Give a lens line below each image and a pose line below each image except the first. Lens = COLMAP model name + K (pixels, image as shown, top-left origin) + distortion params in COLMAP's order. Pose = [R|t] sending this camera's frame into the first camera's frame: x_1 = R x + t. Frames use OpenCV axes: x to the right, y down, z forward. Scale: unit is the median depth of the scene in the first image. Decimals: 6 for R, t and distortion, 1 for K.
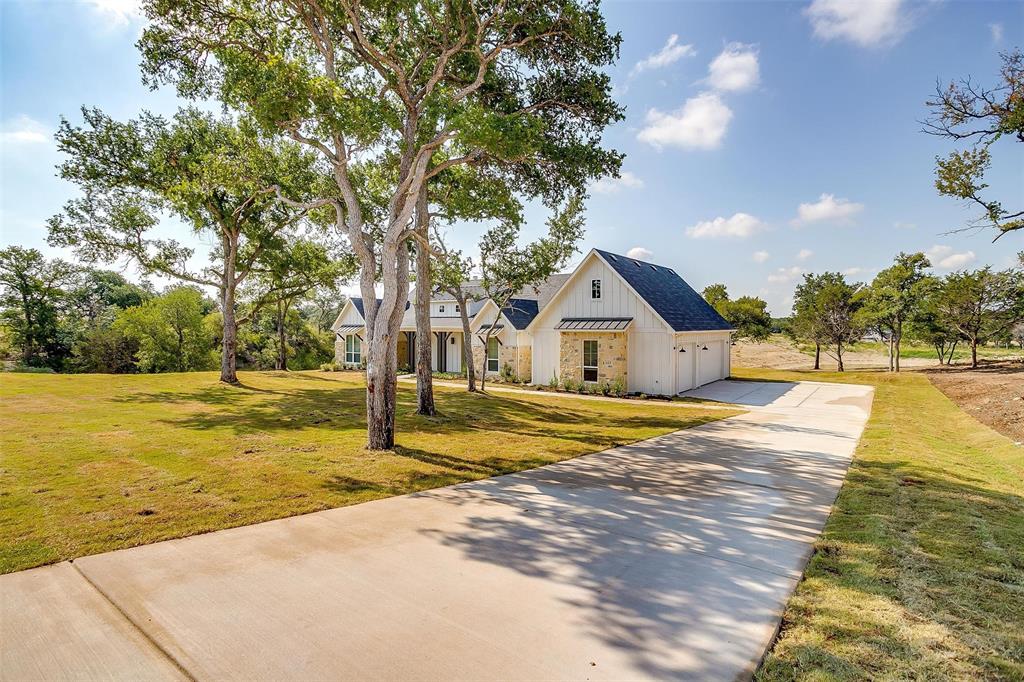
lens RADIAL K [[578.1, 0, 512.0], [0, 578.1, 341.0], [0, 0, 1]] dist [-0.005890, -0.000854]
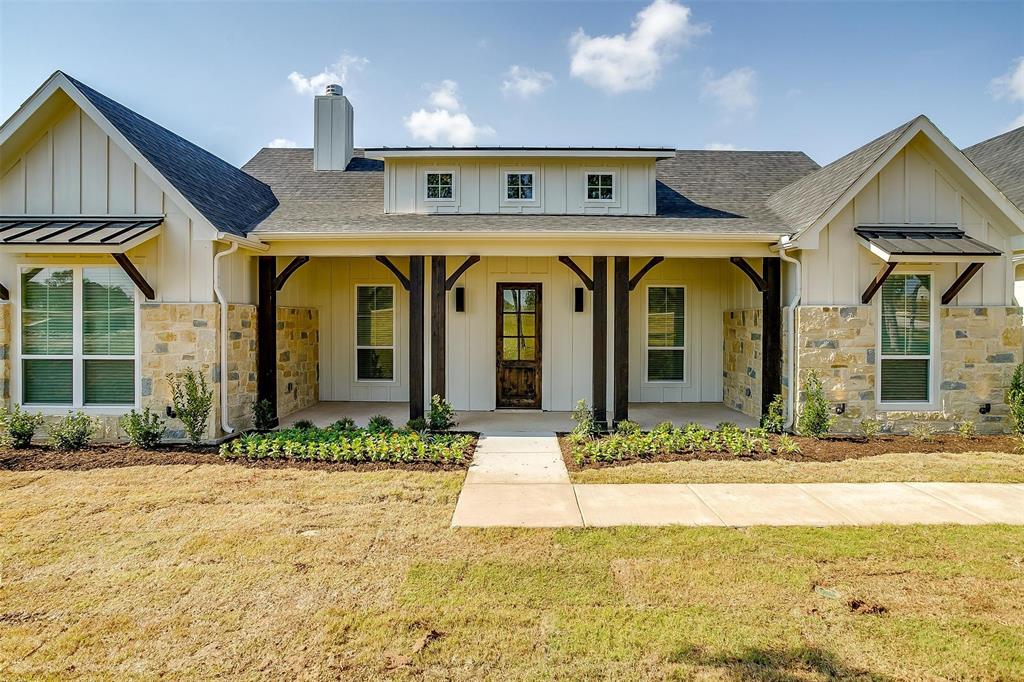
lens RADIAL K [[578.1, 0, 512.0], [0, 578.1, 341.0], [0, 0, 1]] dist [-0.005890, -0.000854]
pose [[0.793417, -0.005831, 0.608650, -0.387844], [0.018536, 0.999722, -0.014586, 0.028903], [-0.608396, 0.022855, 0.793304, 1.060697]]
